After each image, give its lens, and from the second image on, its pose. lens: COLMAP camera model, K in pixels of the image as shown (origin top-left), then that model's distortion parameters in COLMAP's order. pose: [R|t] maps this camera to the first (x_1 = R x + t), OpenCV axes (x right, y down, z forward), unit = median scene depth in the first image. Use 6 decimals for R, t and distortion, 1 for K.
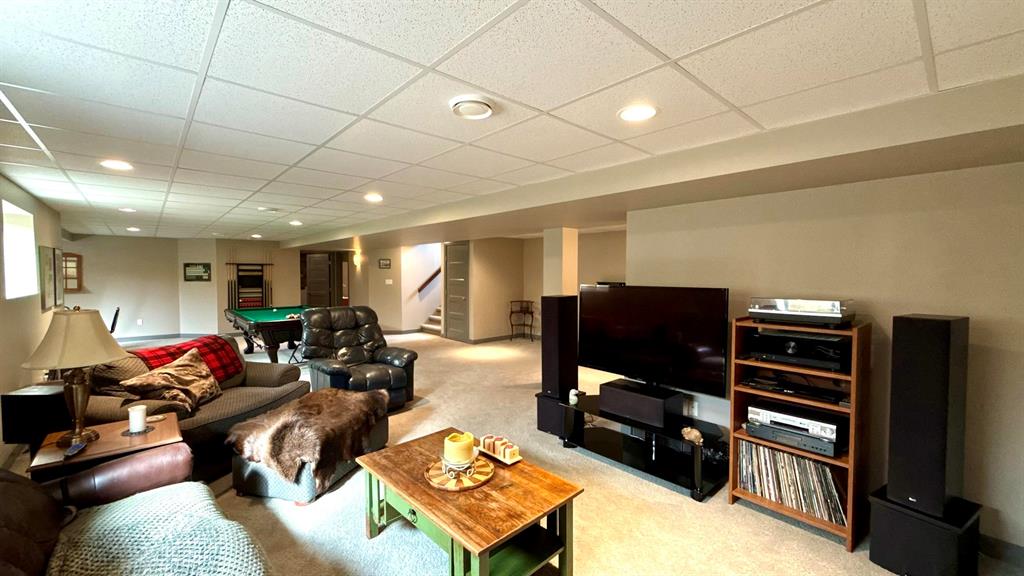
lens RADIAL K [[407.6, 0, 508.2], [0, 407.6, 287.3], [0, 0, 1]] dist [0.000261, -0.000112]
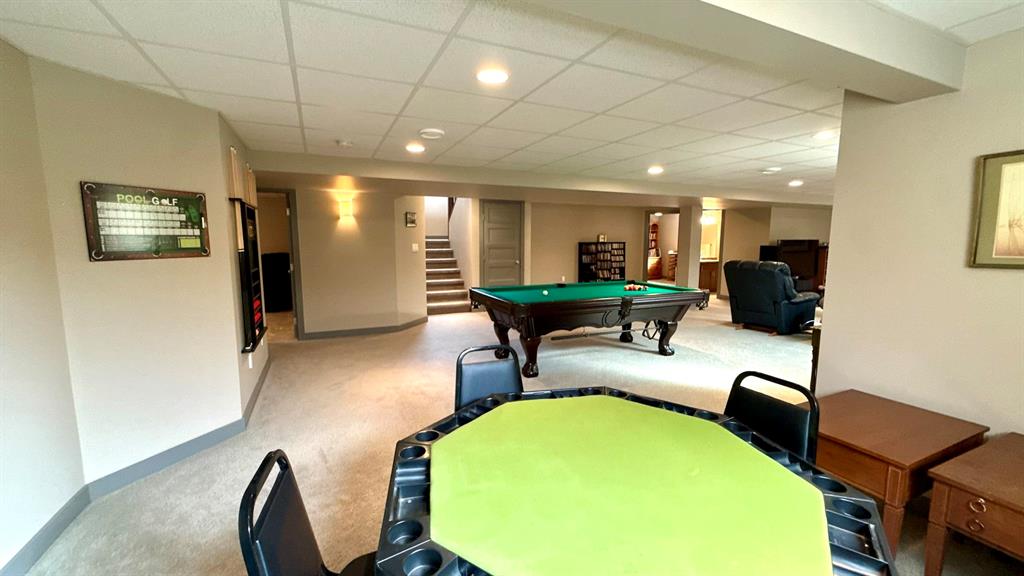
lens RADIAL K [[407.6, 0, 508.2], [0, 407.6, 287.3], [0, 0, 1]] dist [0.000261, -0.000112]
pose [[0.303464, -0.111046, 0.946350, -0.945517], [0.033981, 0.993815, 0.105719, -0.016232], [-0.952237, 0.000076, 0.305361, 0.704651]]
